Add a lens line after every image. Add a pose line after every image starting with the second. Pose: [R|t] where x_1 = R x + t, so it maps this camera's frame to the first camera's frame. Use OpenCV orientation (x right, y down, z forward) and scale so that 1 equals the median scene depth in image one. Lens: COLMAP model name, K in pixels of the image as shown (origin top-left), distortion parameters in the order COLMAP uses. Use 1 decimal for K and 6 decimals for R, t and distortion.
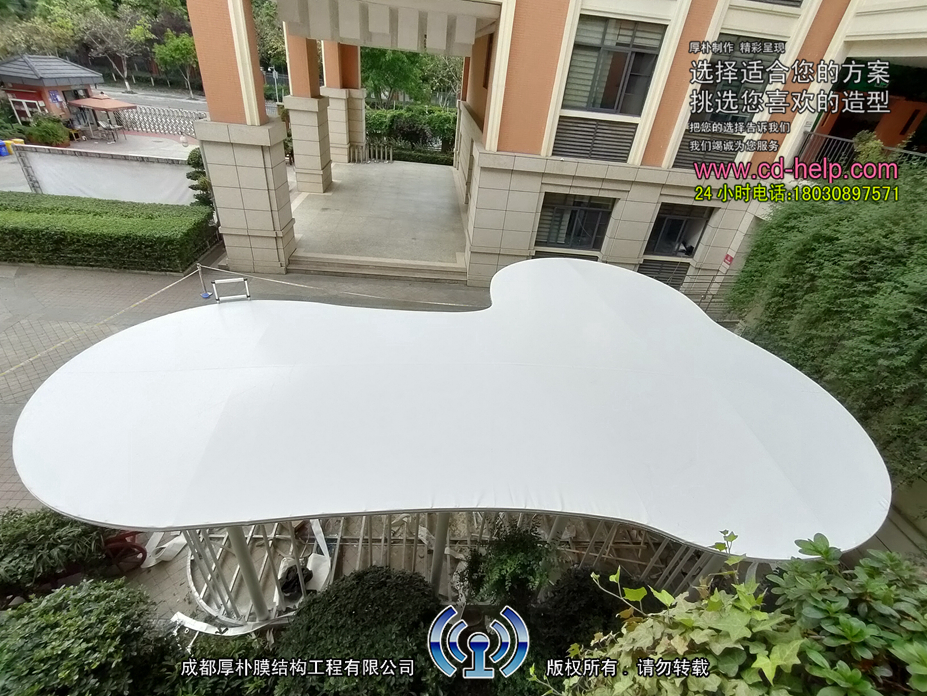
lens RADIAL K [[430.6, 0, 460.2], [0, 430.6, 355.9], [0, 0, 1]] dist [-0.004488, -0.000029]
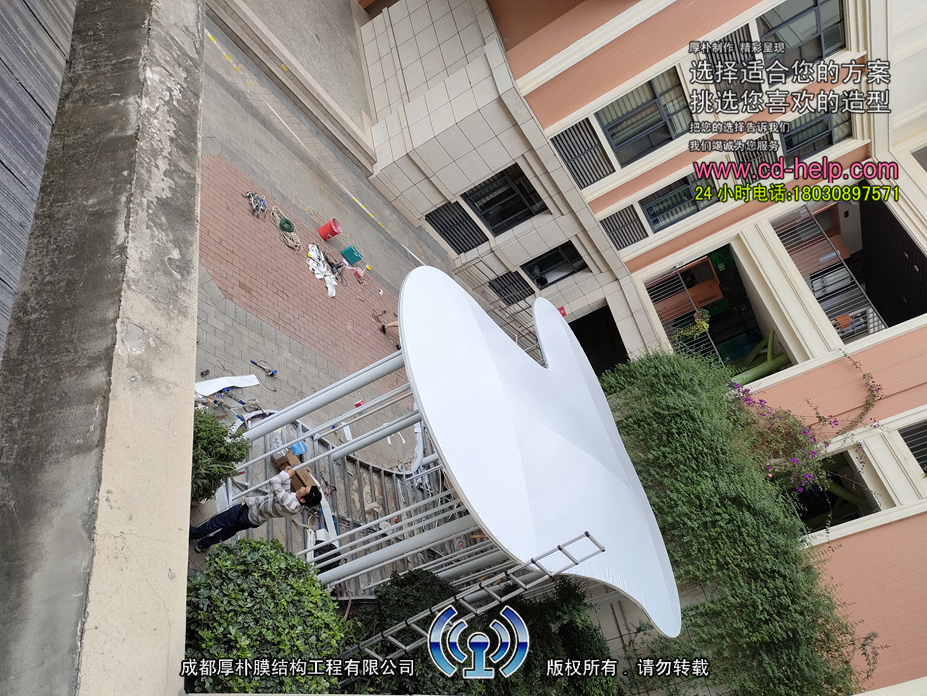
lens RADIAL K [[677.1, 0, 463.5], [0, 677.1, 348.0], [0, 0, 1]] dist [0.085399, -0.102584]
pose [[0.579222, 0.409799, 0.704675, -0.635621], [-0.564328, 0.825393, -0.016141, 0.000503], [-0.588248, -0.388319, 0.709347, -0.030171]]
